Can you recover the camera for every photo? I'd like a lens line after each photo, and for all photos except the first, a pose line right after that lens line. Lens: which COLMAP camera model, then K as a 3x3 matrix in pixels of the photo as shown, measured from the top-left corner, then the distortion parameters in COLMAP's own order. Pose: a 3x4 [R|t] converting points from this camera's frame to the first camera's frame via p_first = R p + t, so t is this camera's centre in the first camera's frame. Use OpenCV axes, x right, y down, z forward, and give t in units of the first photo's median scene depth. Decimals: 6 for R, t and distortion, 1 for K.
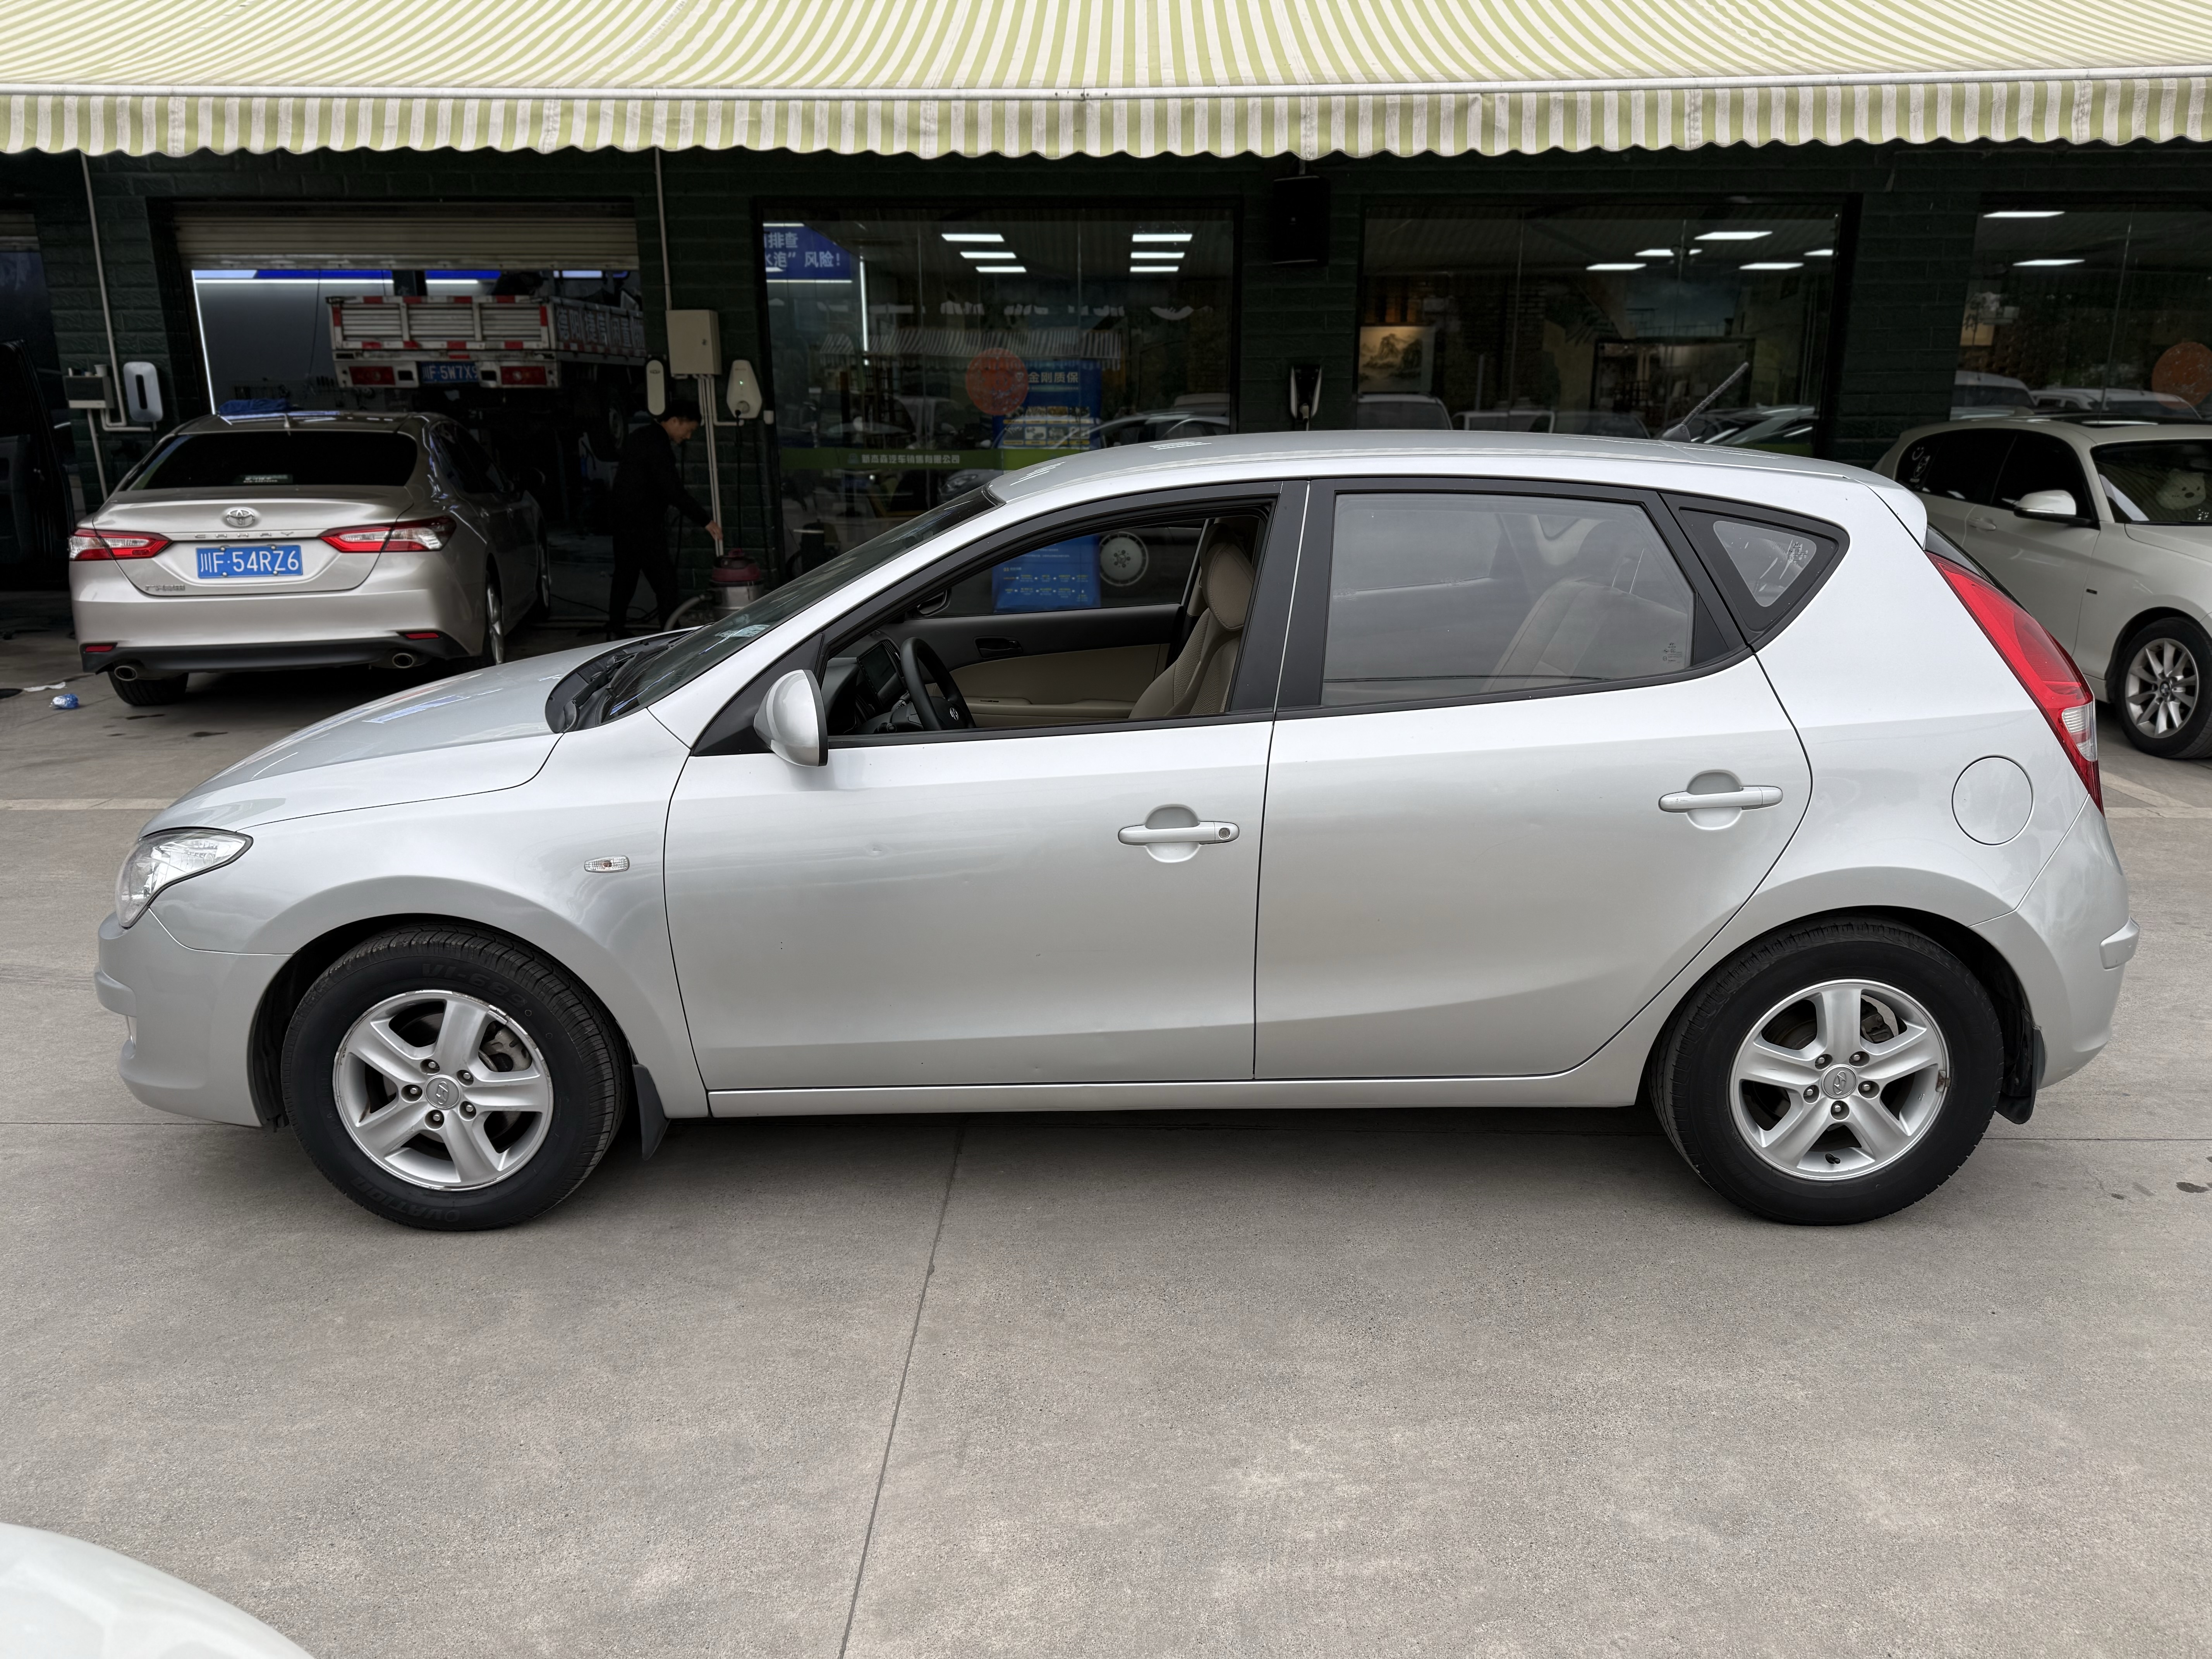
lens RADIAL K [[1577.8, 0, 1106.0], [0, 1577.8, 829.5], [0, 0, 1]] dist [0.008023, -0.001207]
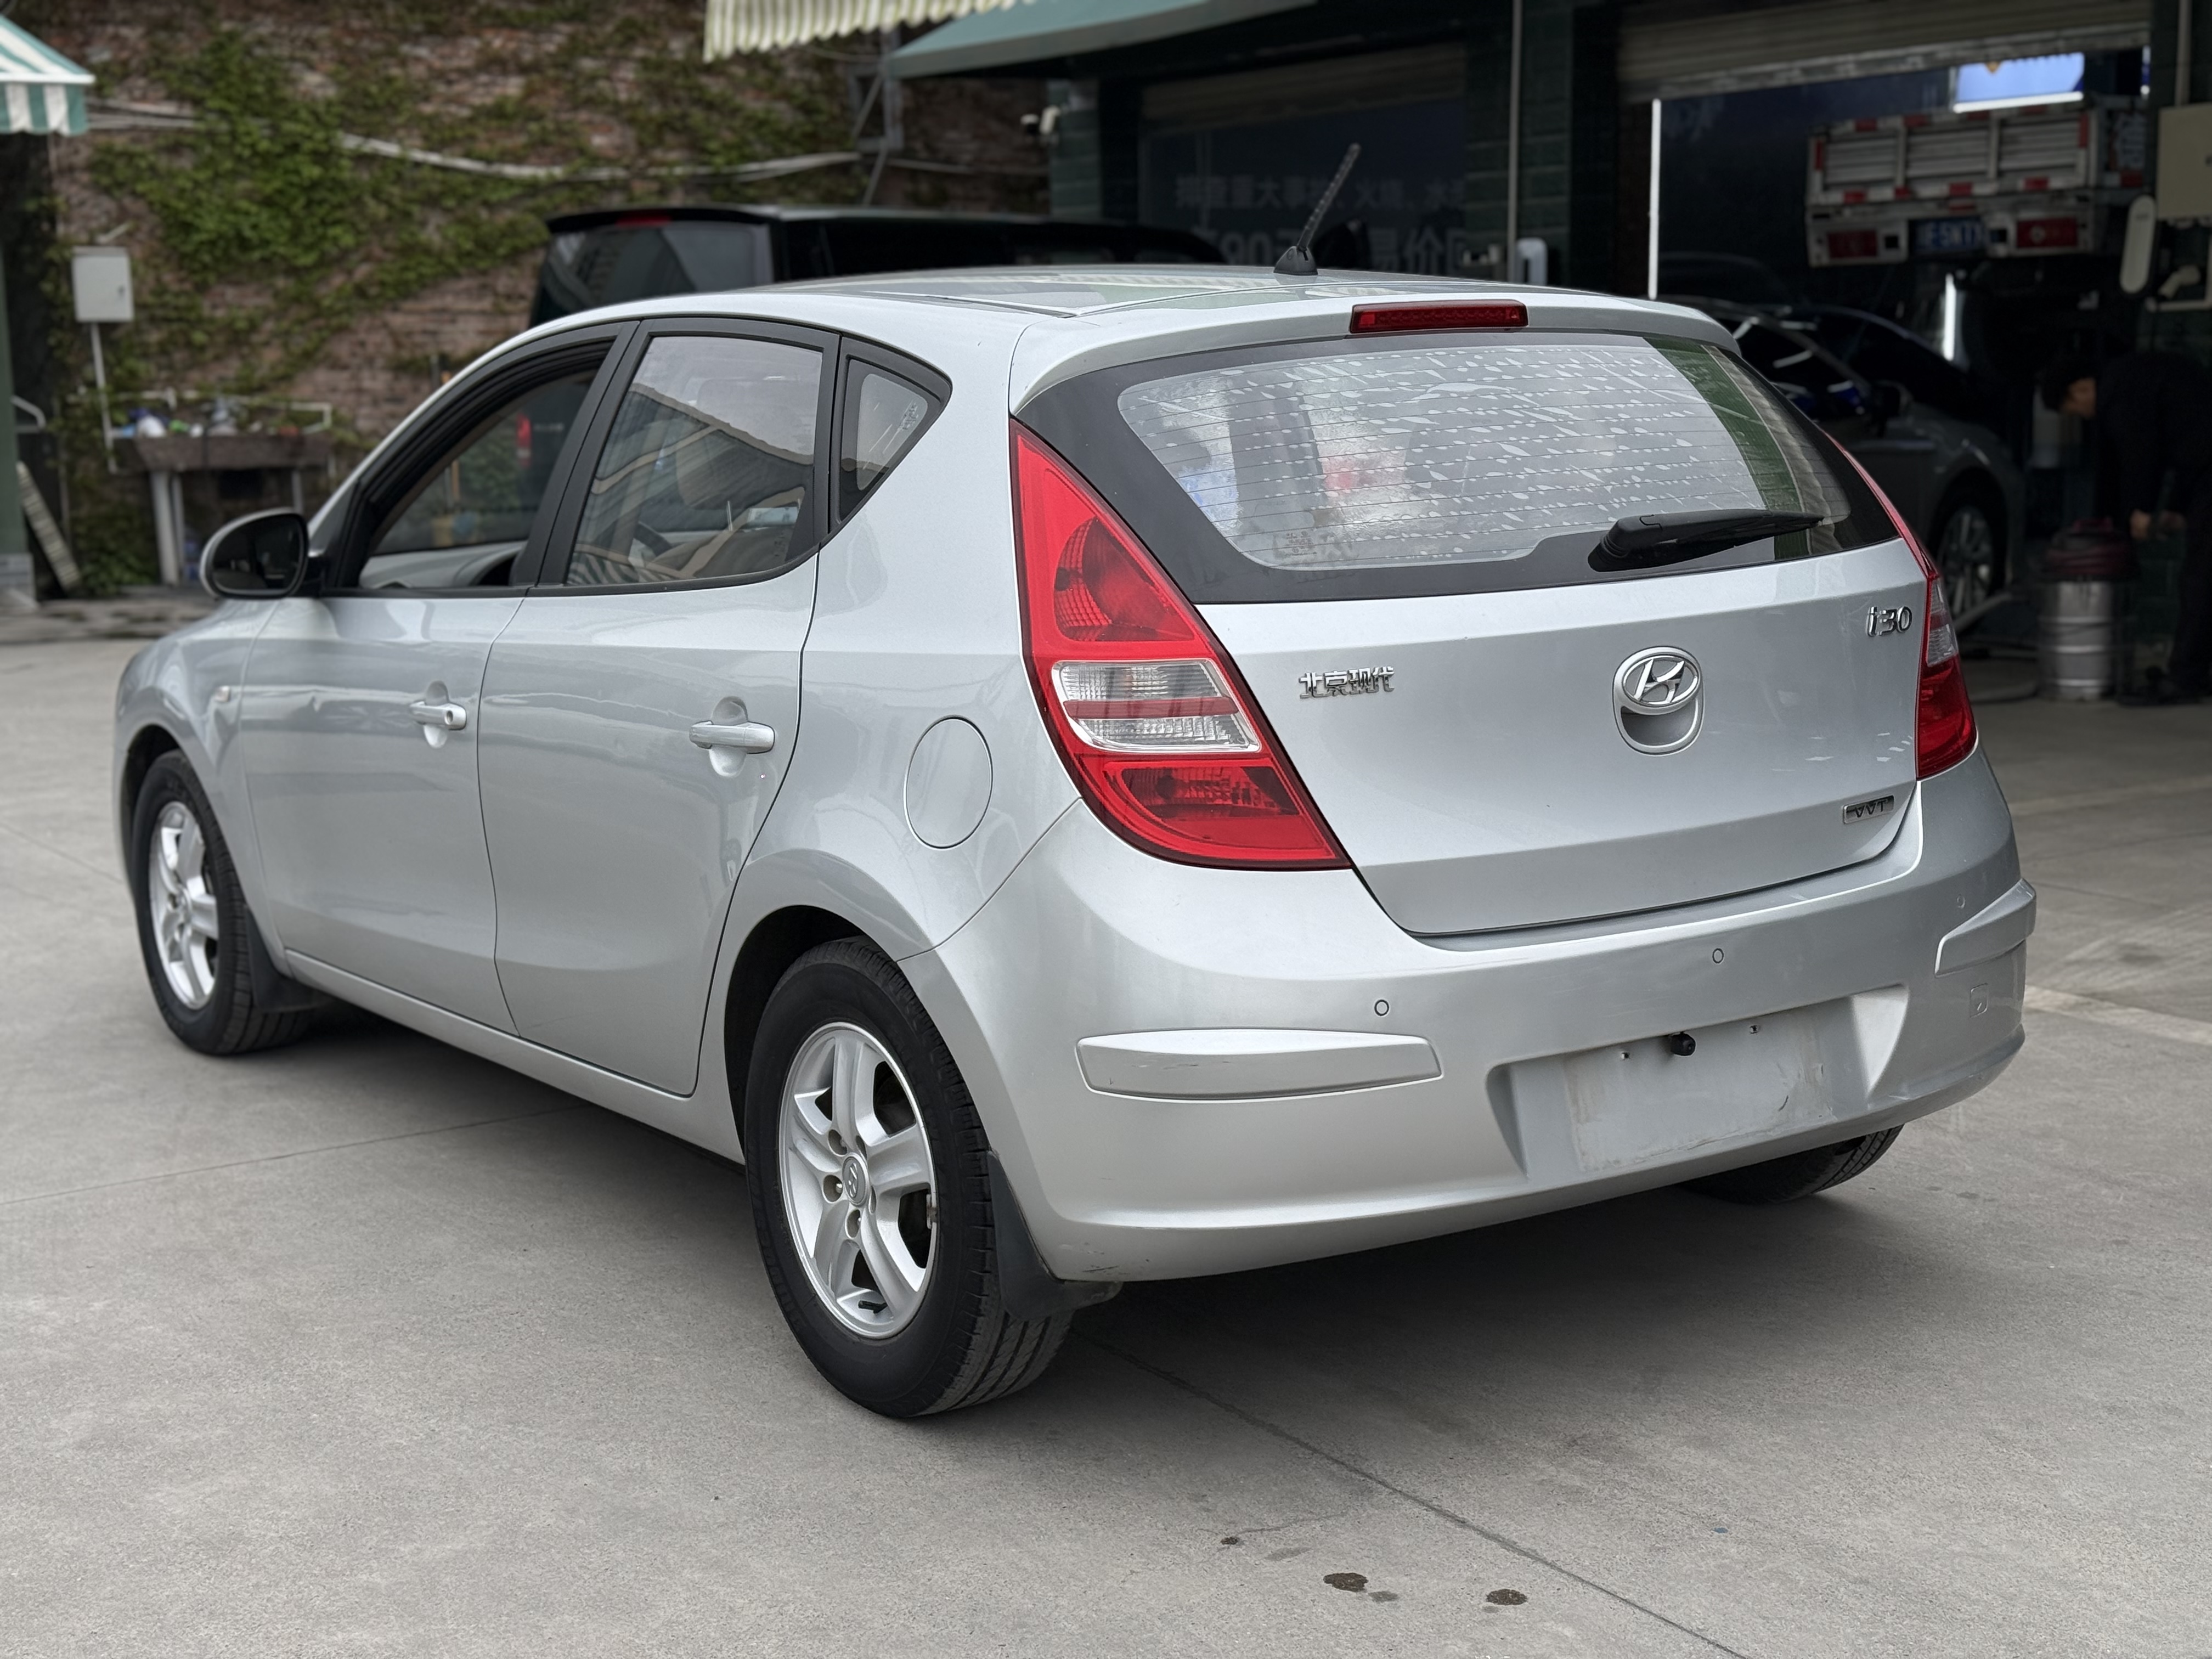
lens RADIAL K [[3101.2, 0, 1110.5], [0, 3101.2, 929.5], [0, 0, 1]] dist [0.111098, -0.140219]
pose [[0.554824, 0.144551, -0.819314, 0.472353], [-0.200990, 0.978909, 0.036601, -0.005613], [0.807325, 0.144367, 0.572175, 0.089954]]
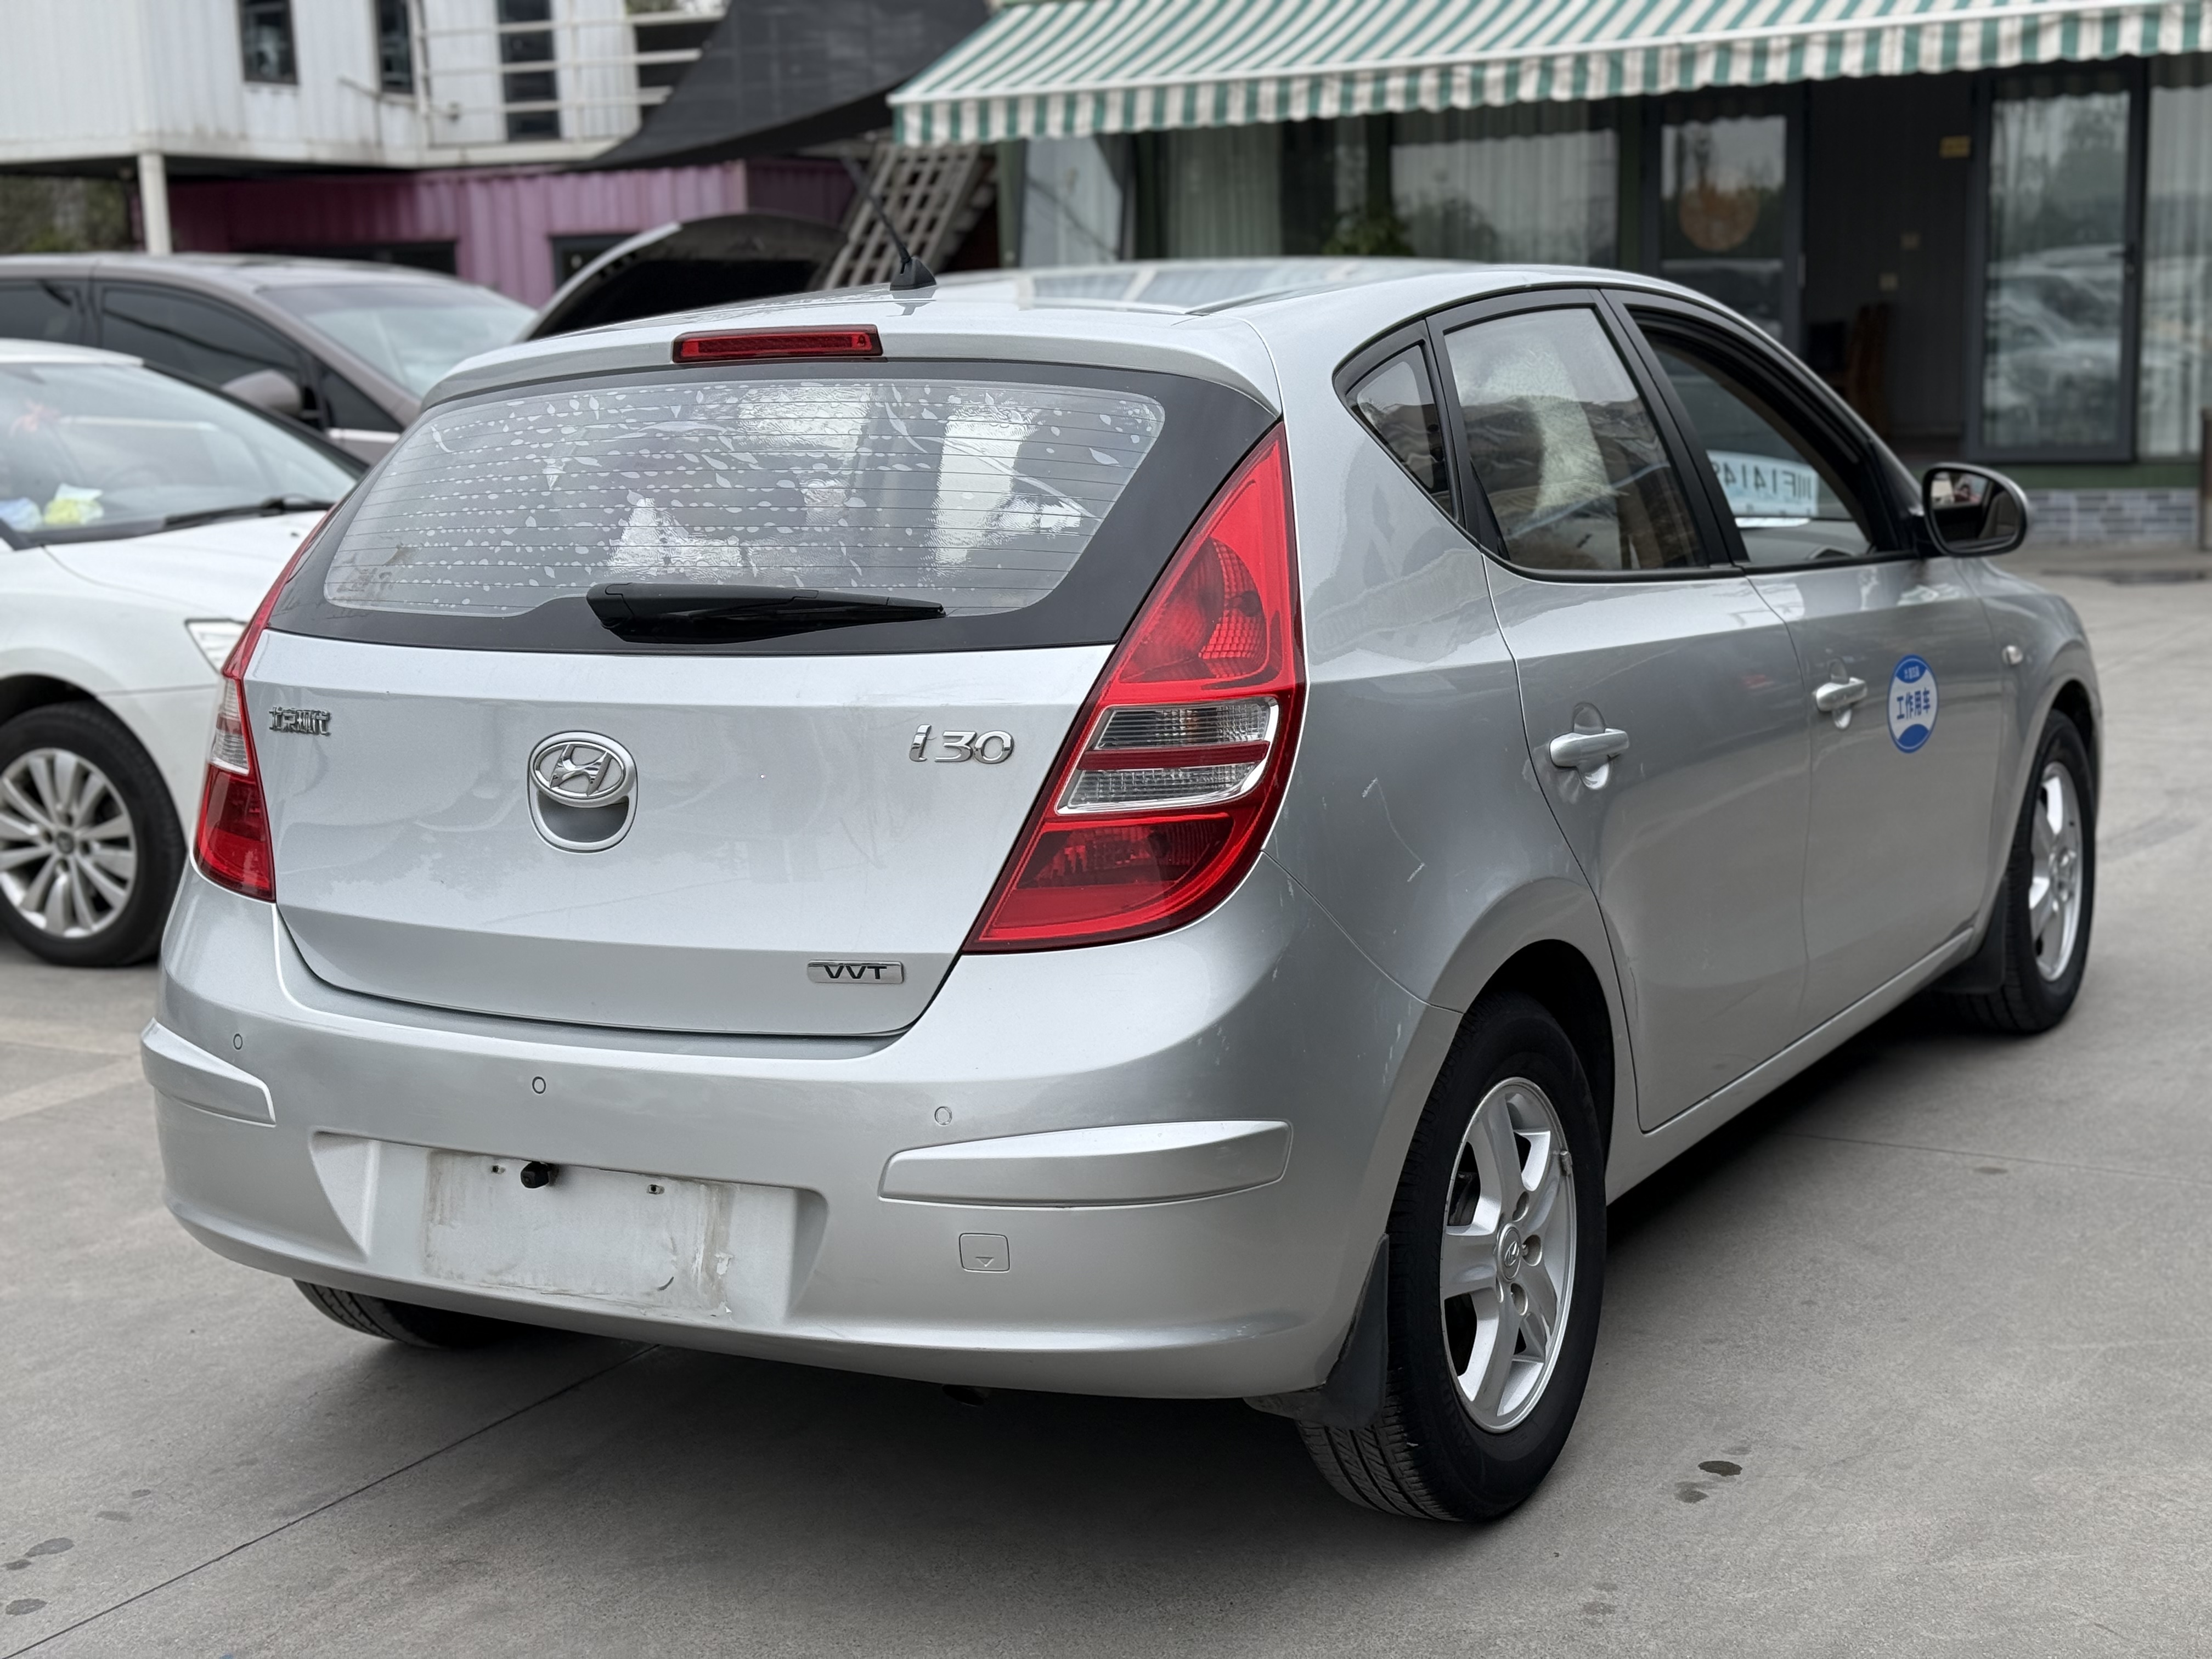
lens RADIAL K [[3264.1, 0, 1106.0], [0, 3264.1, 829.5], [0, 0, 1]] dist [0.097501, -0.074905]
pose [[-0.521354, 0.164941, -0.837248, 0.463079], [-0.192655, 0.933059, 0.303783, -0.148285], [0.831308, 0.319679, -0.454678, 0.568662]]
